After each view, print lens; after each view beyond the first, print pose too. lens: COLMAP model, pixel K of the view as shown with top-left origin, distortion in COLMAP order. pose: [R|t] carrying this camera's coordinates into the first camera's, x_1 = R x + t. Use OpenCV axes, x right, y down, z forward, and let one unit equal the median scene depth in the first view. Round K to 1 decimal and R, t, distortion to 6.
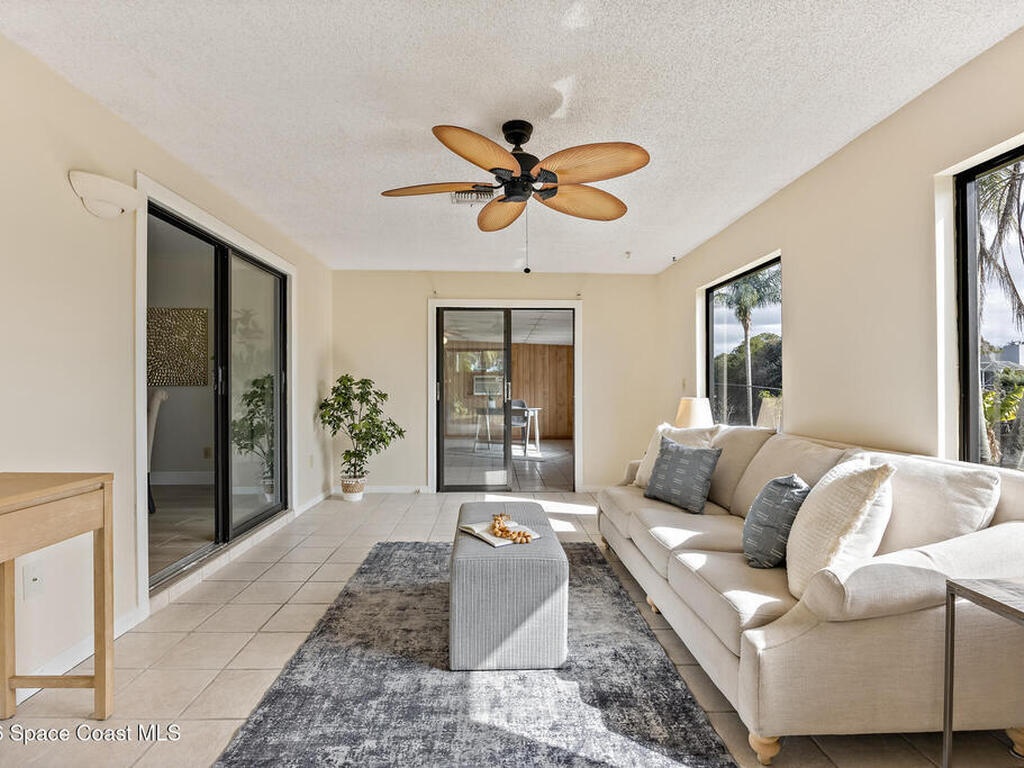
lens RADIAL K [[505.7, 0, 505.9], [0, 505.7, 384.2], [0, 0, 1]] dist [-0.018945, 0.000120]
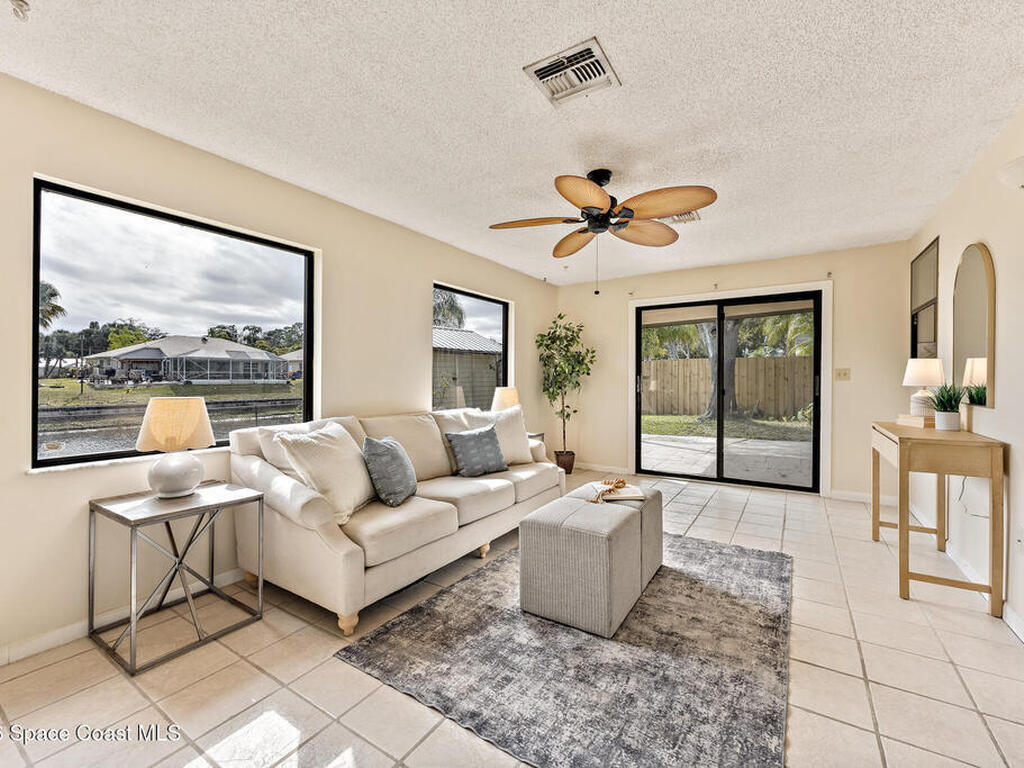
lens RADIAL K [[438.9, 0, 510.0], [0, 438.9, 381.2], [0, 0, 1]] dist [-0.003966, 0.001961]
pose [[-0.821825, 0.001105, 0.569739, -0.327487], [0.002333, 0.999996, 0.001426, 0.002488], [-0.569735, 0.002501, -0.821825, 1.572760]]
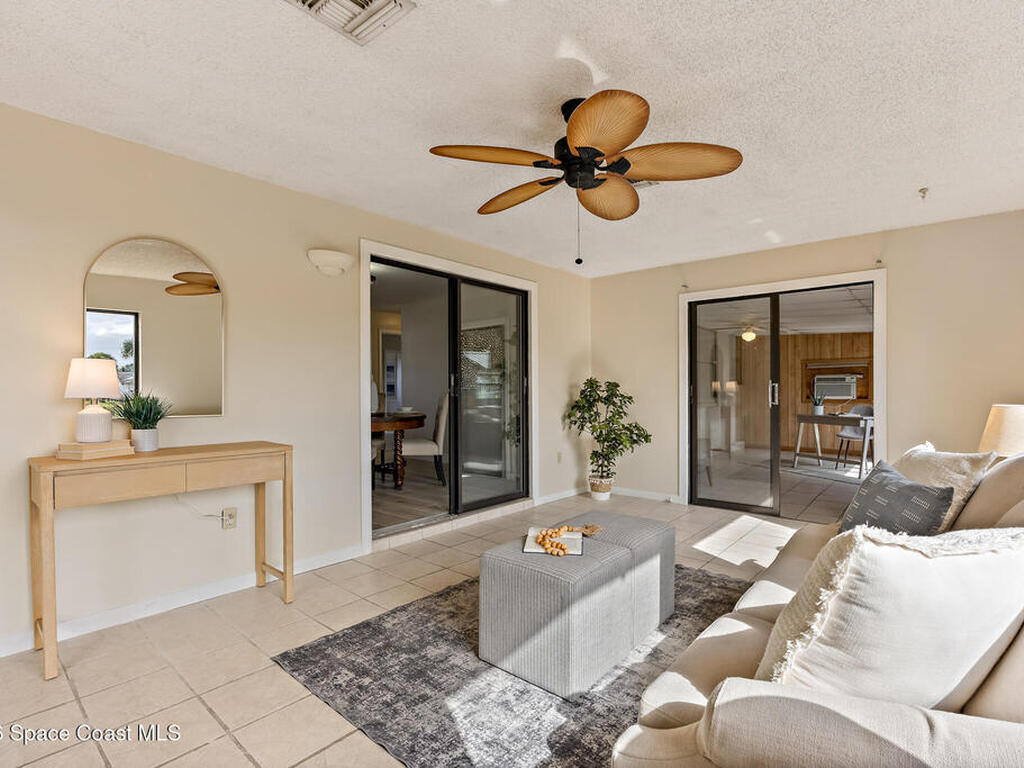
lens RADIAL K [[505.7, 0, 497.0], [0, 505.7, 391.6], [0, 0, 1]] dist [-0.018945, 0.000120]
pose [[0.725731, -0.001630, -0.687976, 0.424268], [0.007298, 0.999959, 0.005330, 0.003717], [0.687940, -0.008889, 0.725714, 0.175488]]
